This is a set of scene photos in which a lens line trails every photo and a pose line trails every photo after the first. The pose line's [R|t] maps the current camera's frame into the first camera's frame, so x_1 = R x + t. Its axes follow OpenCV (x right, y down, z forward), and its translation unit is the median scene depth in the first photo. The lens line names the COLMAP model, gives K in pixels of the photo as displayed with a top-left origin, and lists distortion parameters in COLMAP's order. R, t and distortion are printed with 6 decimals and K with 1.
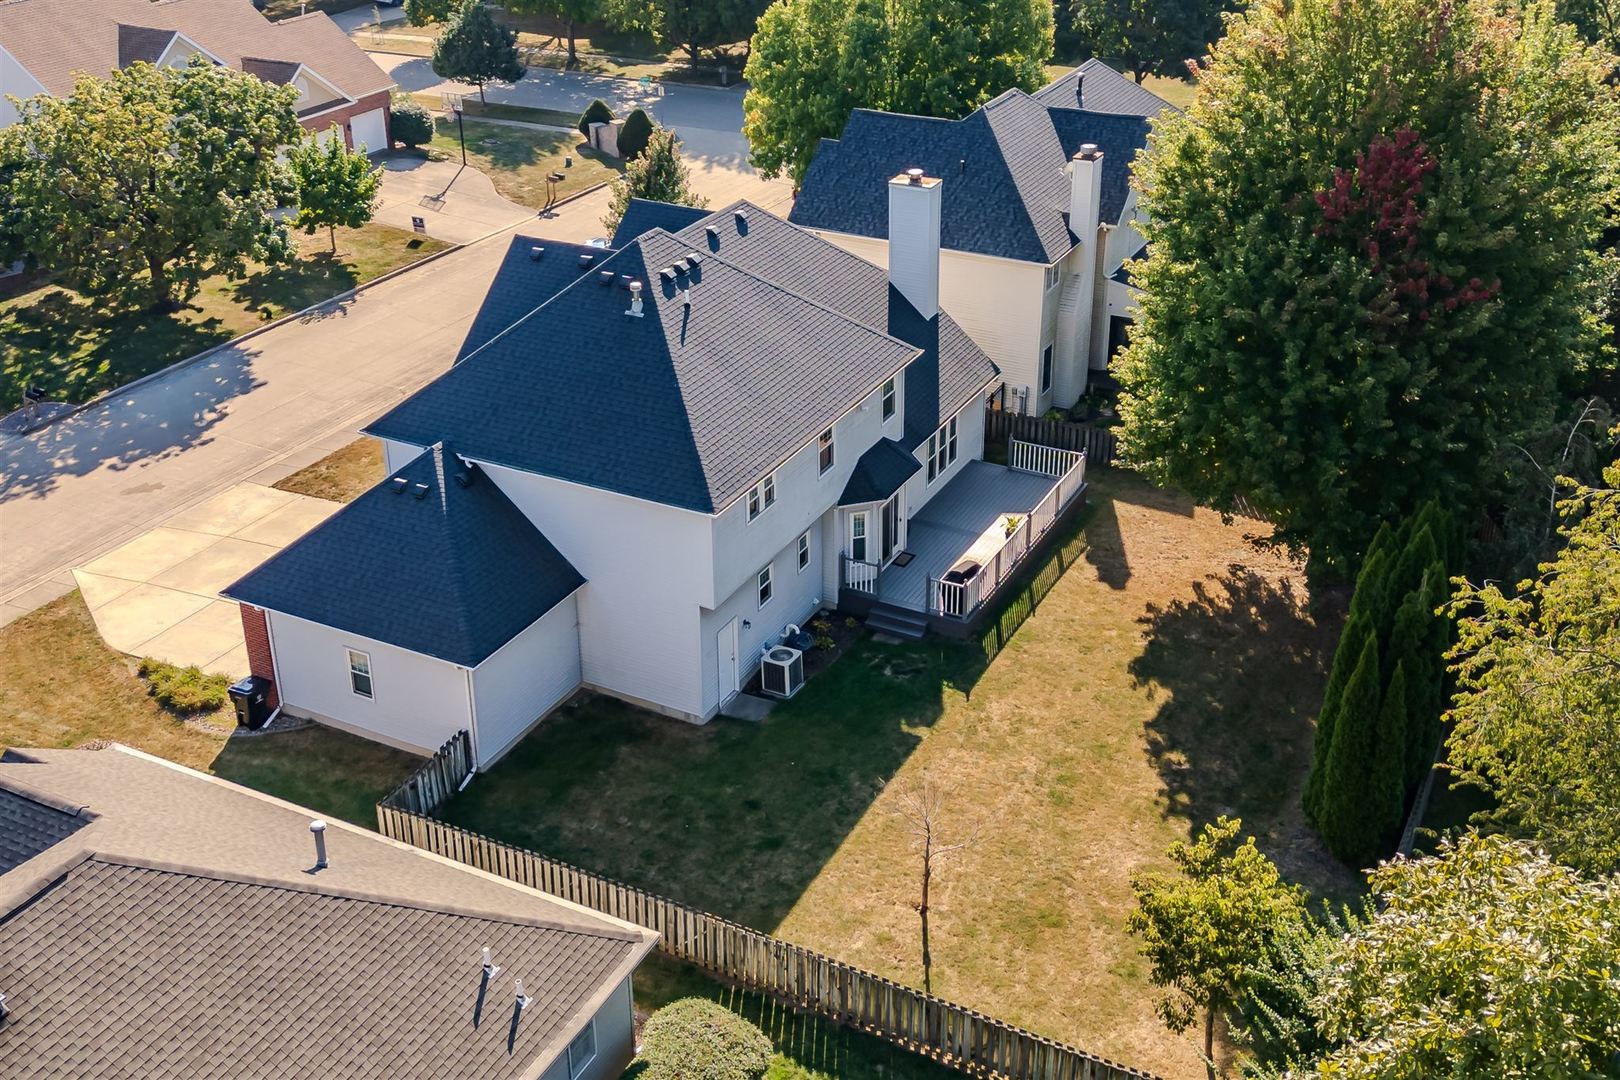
lens RADIAL K [[1766.5, 0, 810.0], [0, 1766.5, 540.0], [0, 0, 1]] dist [-0.000471, 0.000049]
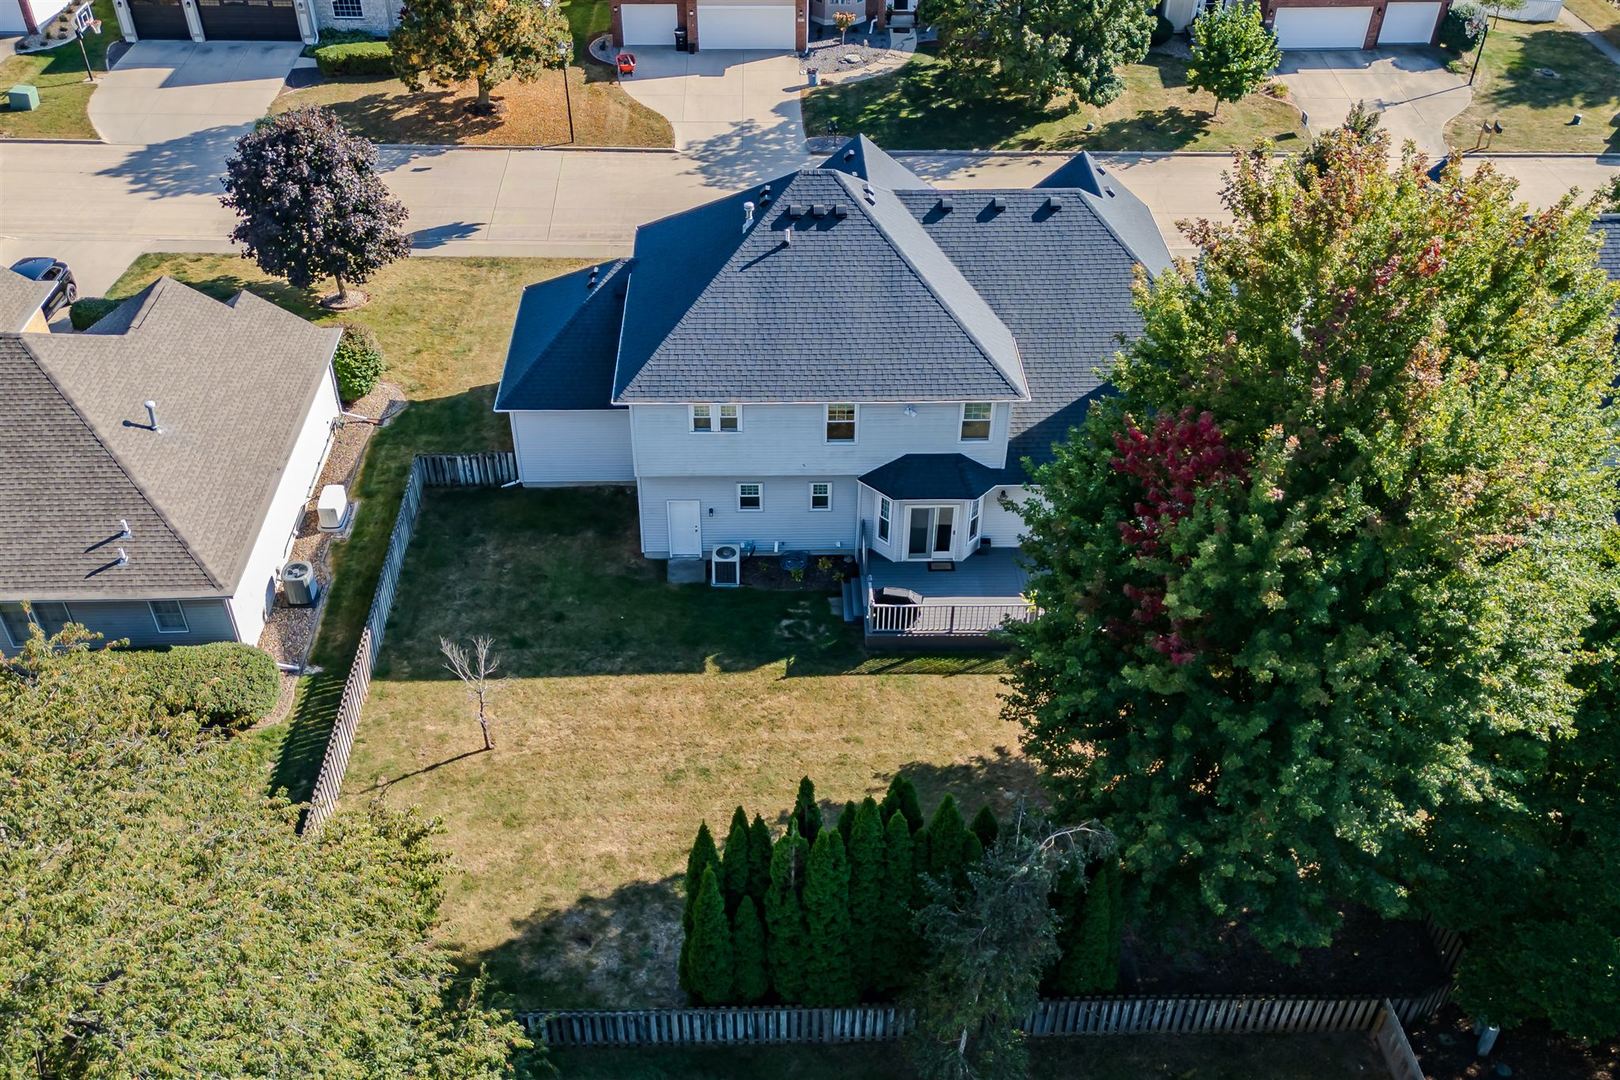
lens RADIAL K [[1351.5, 0, 810.0], [0, 1351.5, 540.0], [0, 0, 1]] dist [0.003130, 0.000398]
pose [[0.486513, 0.565097, -0.666312, 0.613728], [-0.406627, 0.821476, 0.399789, -0.326547], [0.773278, 0.076438, 0.629442, 0.484857]]
